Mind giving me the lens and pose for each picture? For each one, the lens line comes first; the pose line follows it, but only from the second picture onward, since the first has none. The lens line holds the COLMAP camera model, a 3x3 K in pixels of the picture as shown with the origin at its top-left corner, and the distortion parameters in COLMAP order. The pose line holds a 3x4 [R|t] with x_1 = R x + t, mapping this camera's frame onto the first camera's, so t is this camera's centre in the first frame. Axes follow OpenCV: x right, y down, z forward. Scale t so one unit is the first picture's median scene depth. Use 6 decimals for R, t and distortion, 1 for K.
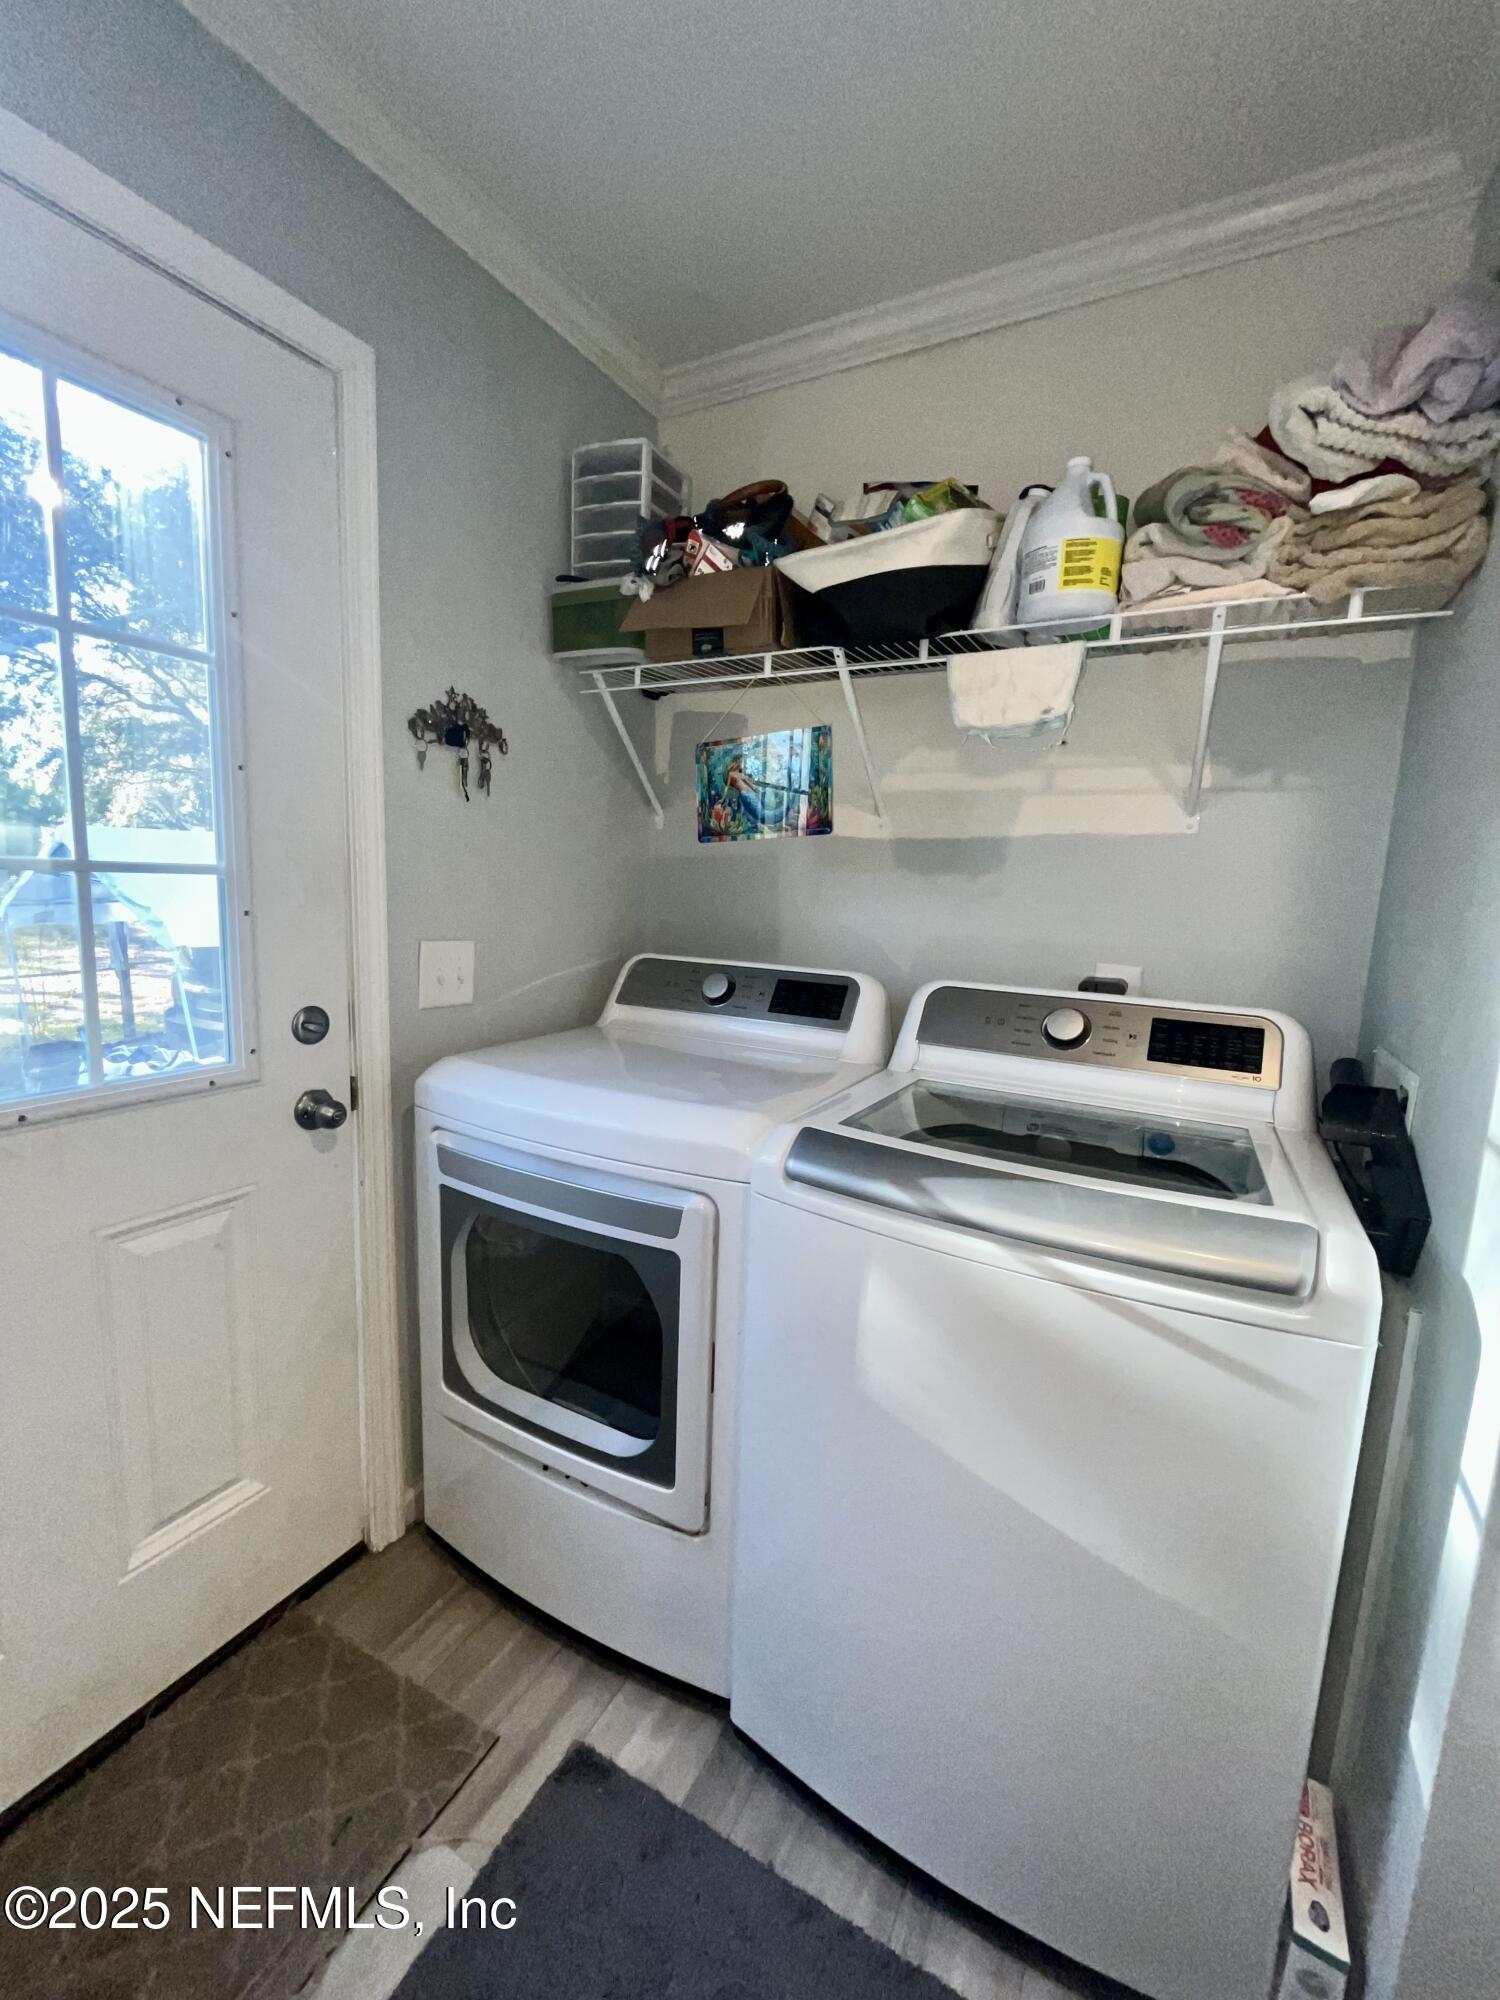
lens RADIAL K [[813.3, 0, 744.5], [0, 813.3, 999.6], [0, 0, 1]] dist [-0.002251, -0.000097]
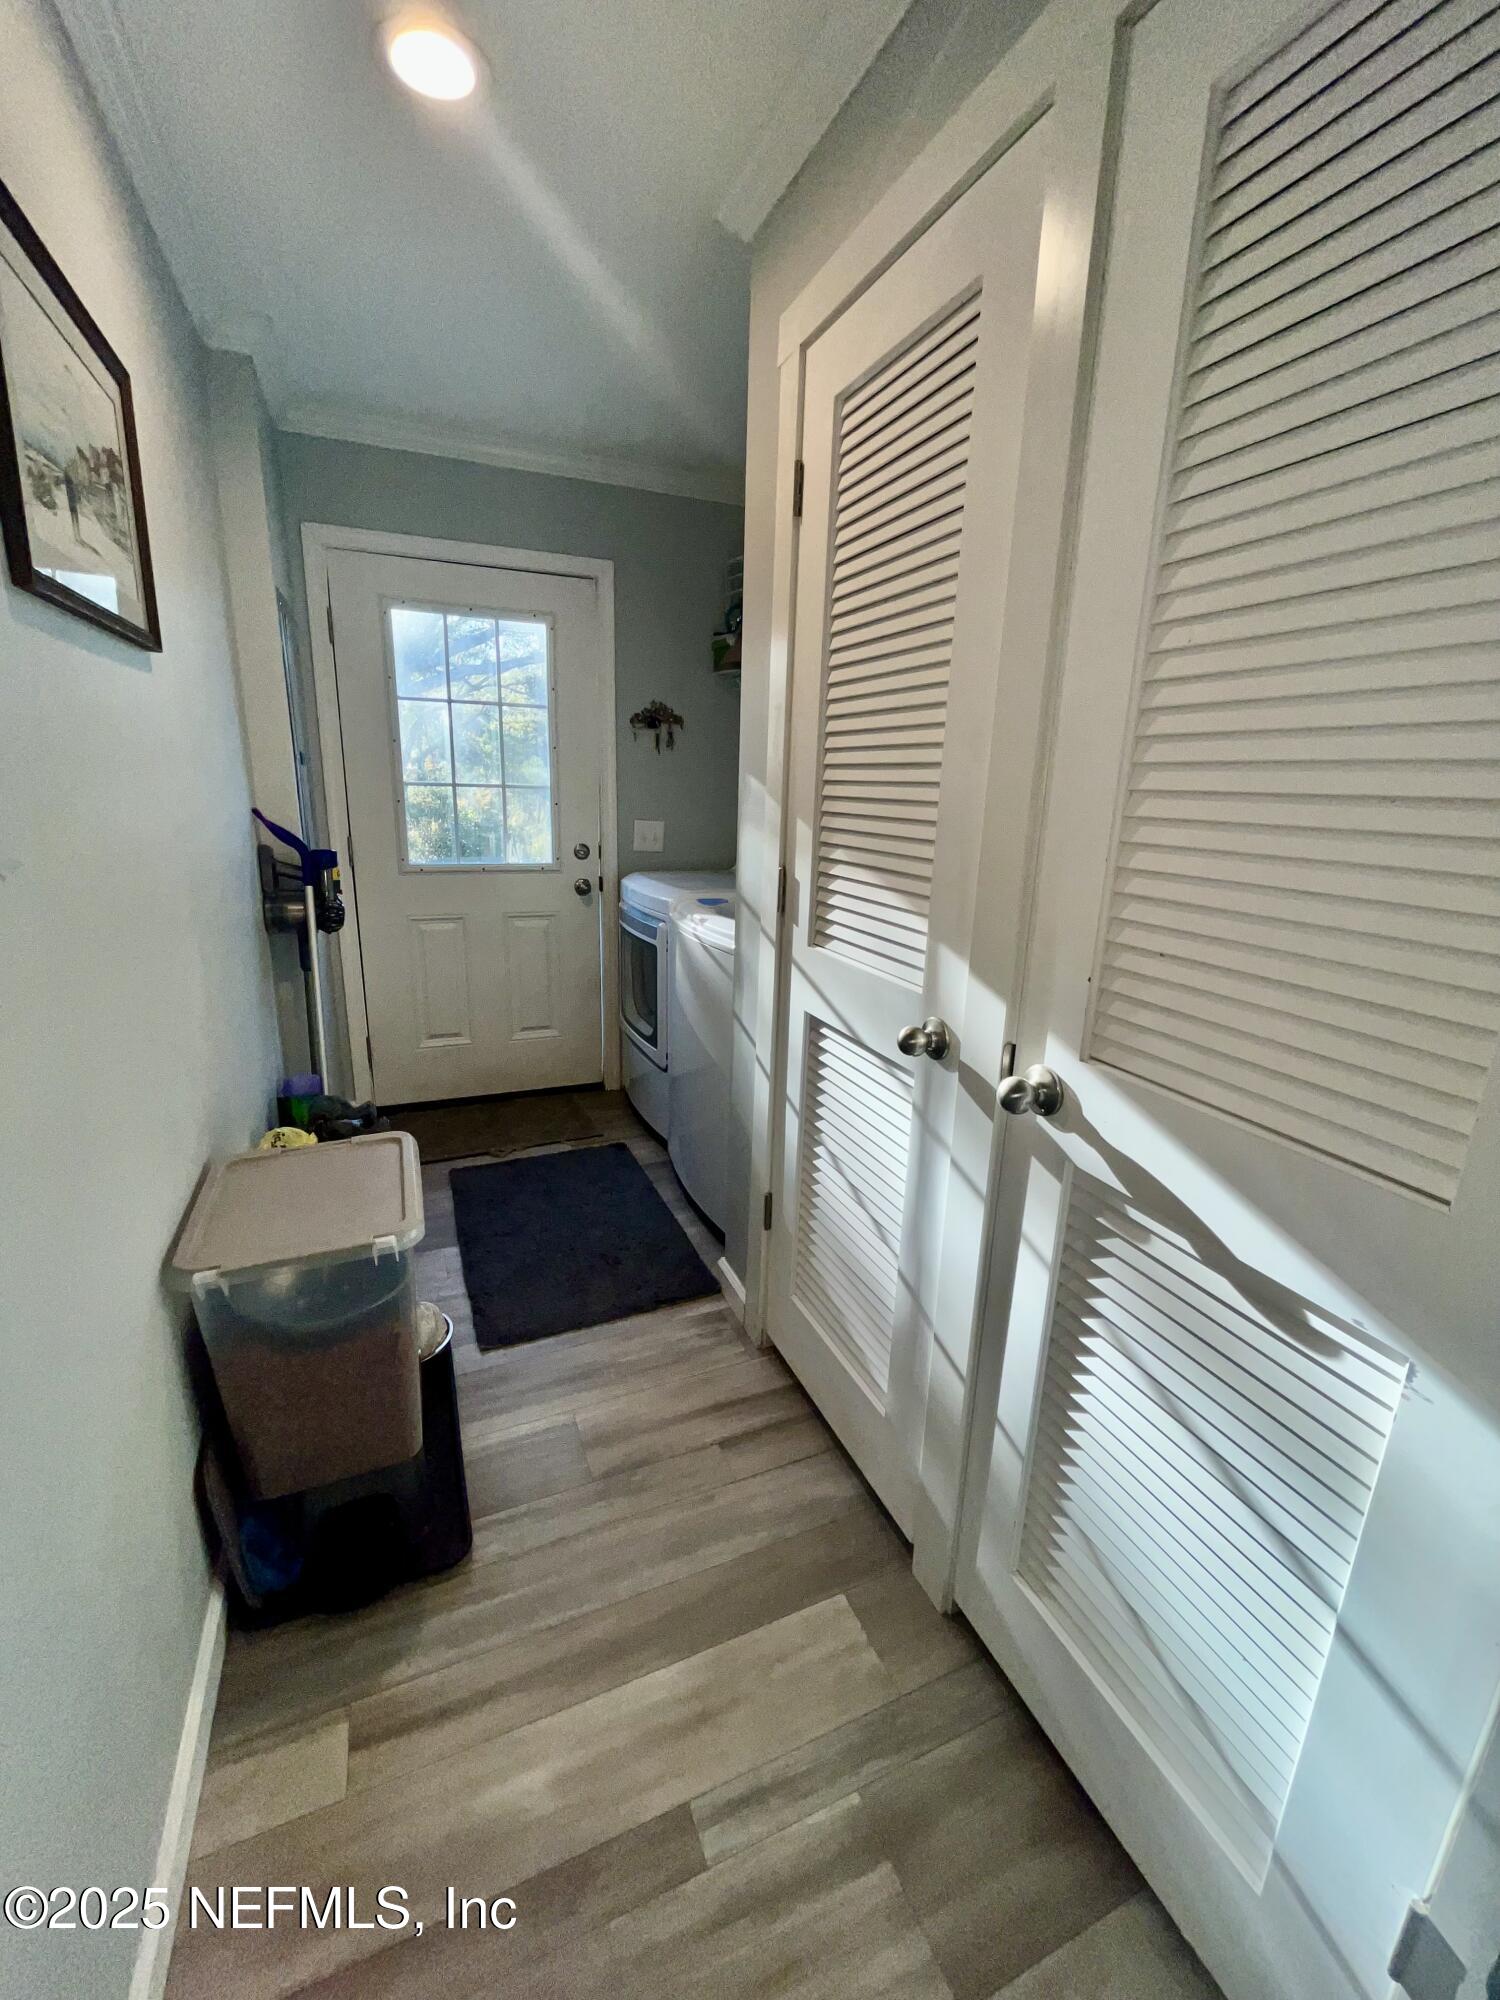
lens RADIAL K [[813.3, 0, 742.0], [0, 813.3, 999.6], [0, 0, 1]] dist [-0.002251, -0.000097]
pose [[0.790242, 0.146867, -0.594935, 1.348125], [-0.090490, 0.988179, 0.123748, 0.123273], [0.606077, -0.043955, 0.794191, -0.666874]]
